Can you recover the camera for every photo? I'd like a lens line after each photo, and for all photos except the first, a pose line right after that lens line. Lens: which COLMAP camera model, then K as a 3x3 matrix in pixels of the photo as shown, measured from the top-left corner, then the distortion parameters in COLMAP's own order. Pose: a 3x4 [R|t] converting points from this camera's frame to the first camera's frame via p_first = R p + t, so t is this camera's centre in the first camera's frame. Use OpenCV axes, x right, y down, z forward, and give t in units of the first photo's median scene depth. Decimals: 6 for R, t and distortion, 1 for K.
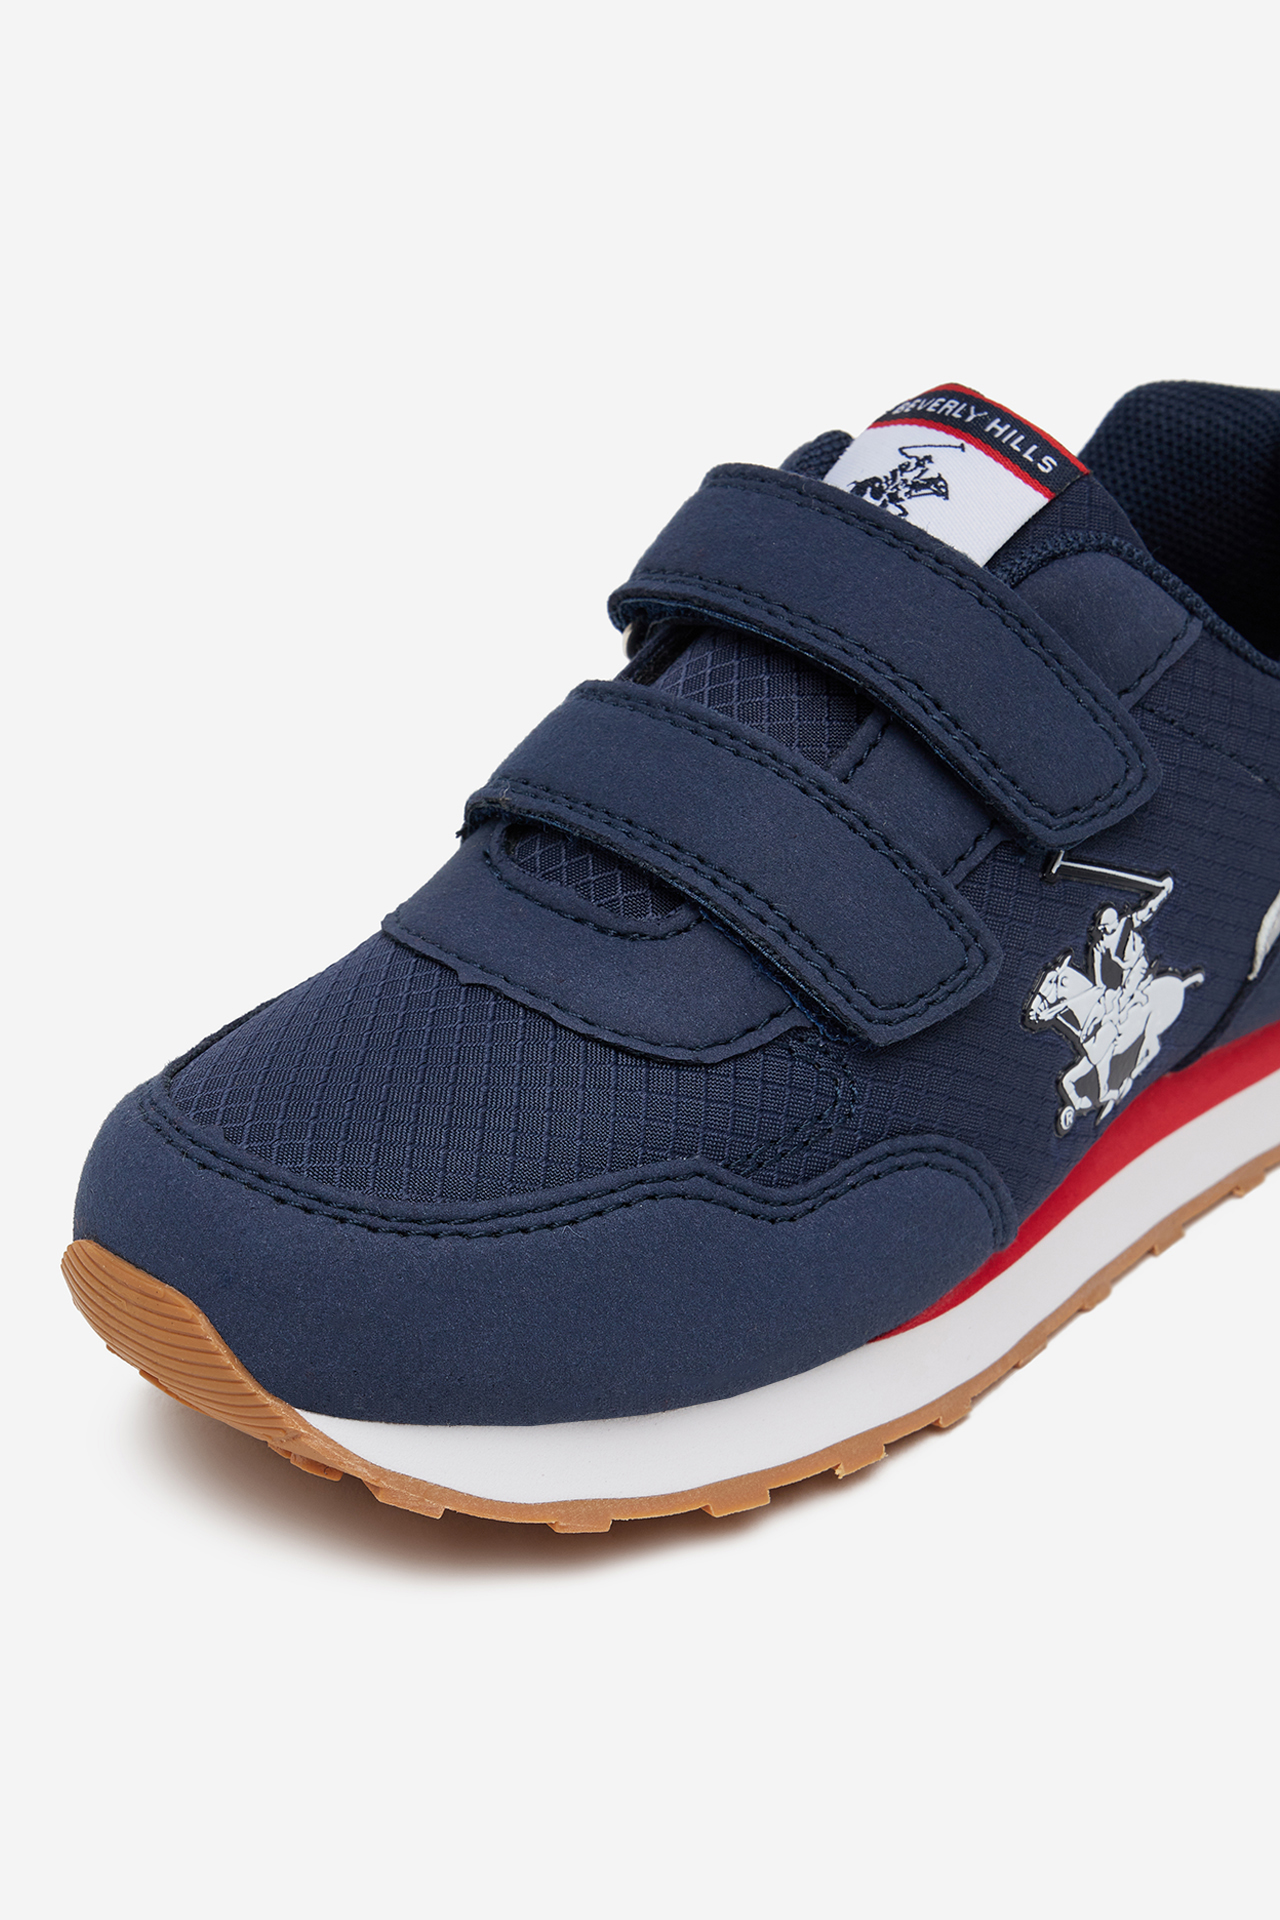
lens RADIAL K [[2849.0, 0, 649.5], [0, 2849.0, 963.8], [0, 0, 1]] dist [0.050031, 0.000000]
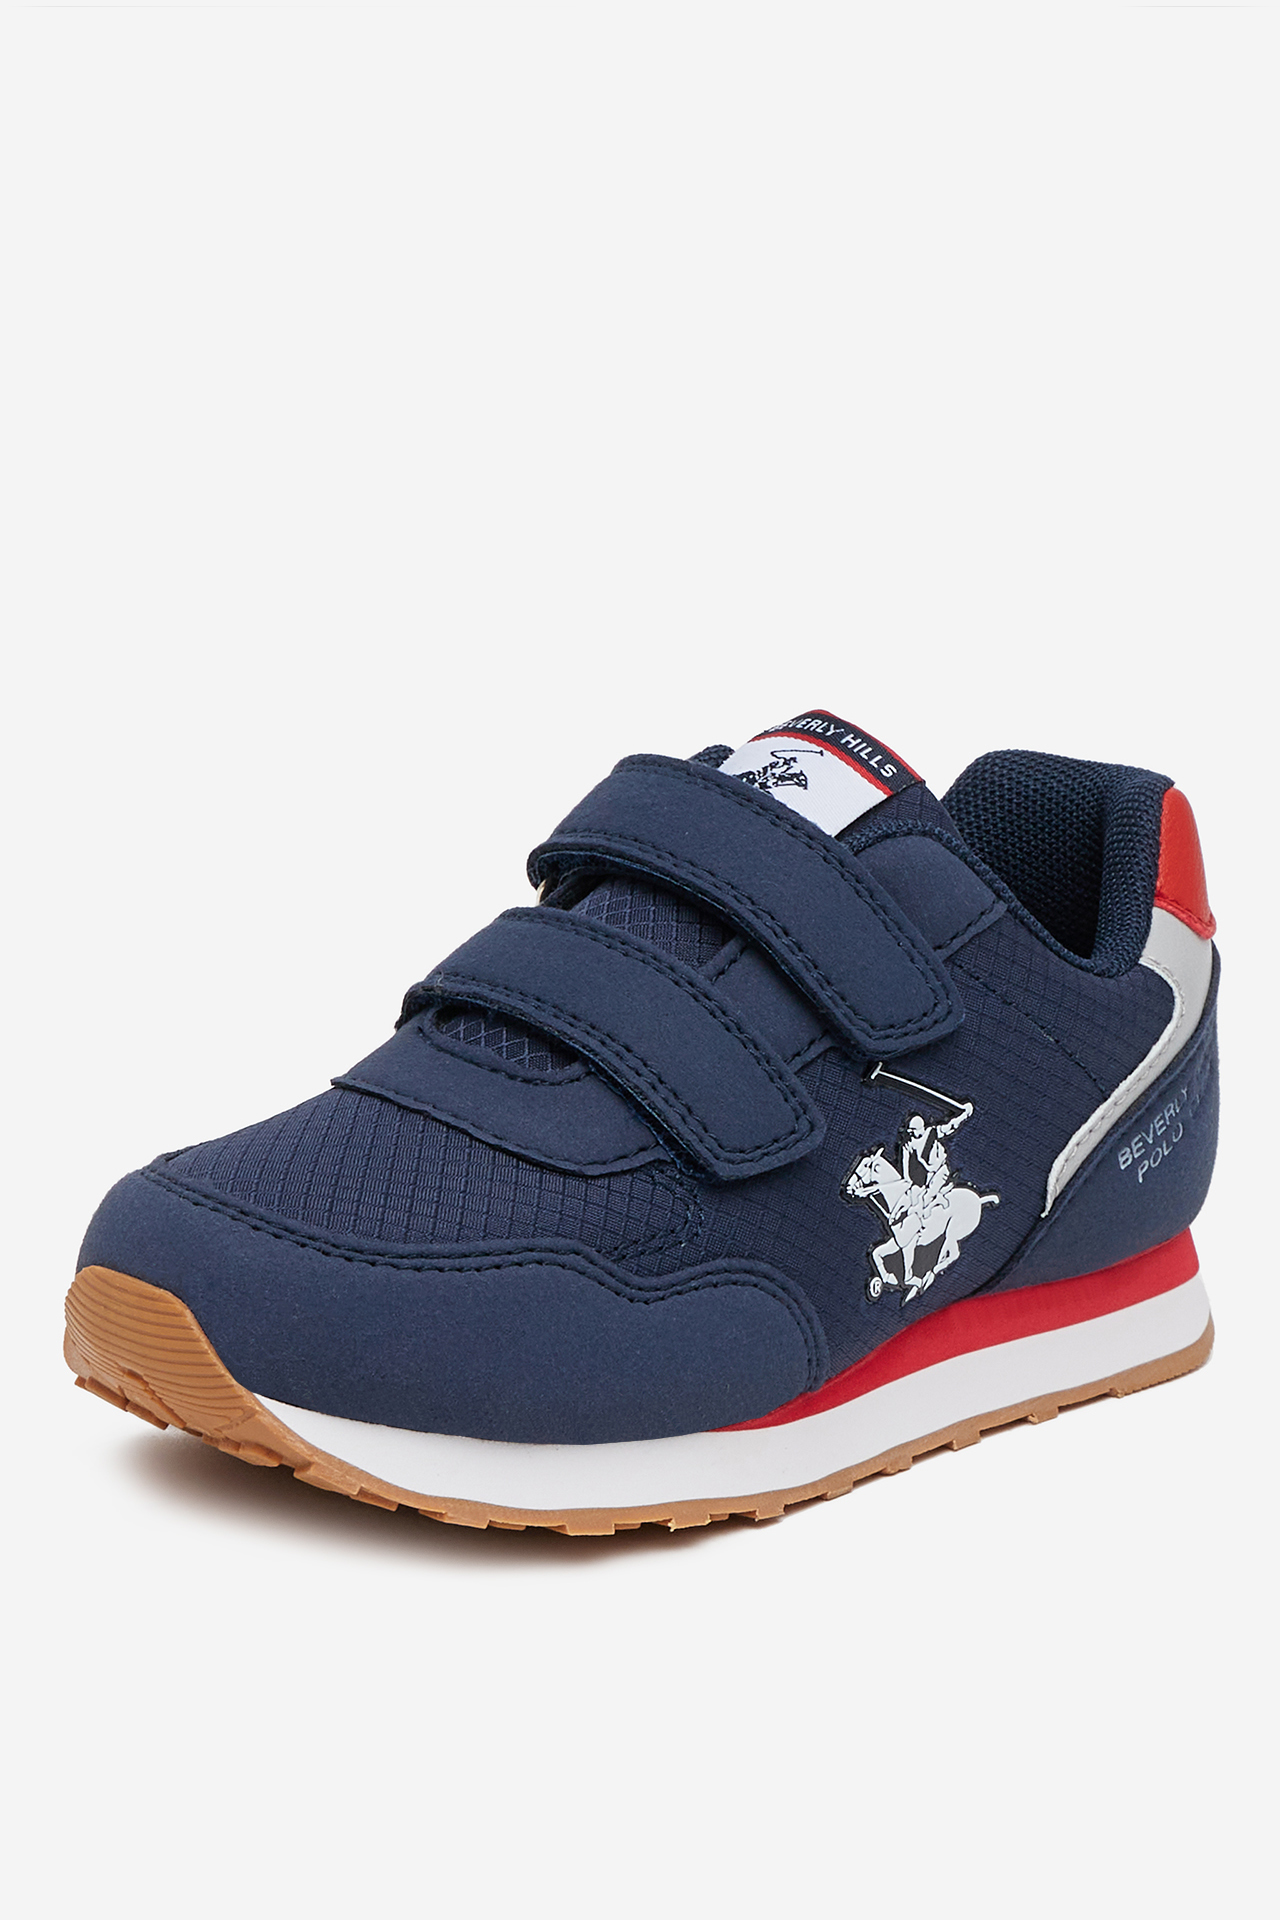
lens RADIAL K [[2992.7, 0, 633.7], [0, 2992.7, 954.7], [0, 0, 1]] dist [0.229527, 0.000000]
pose [[0.997103, 0.069893, 0.030015, -0.005816], [-0.064300, 0.985297, -0.158291, 0.132755], [-0.040637, 0.155903, 0.986936, -0.307489]]
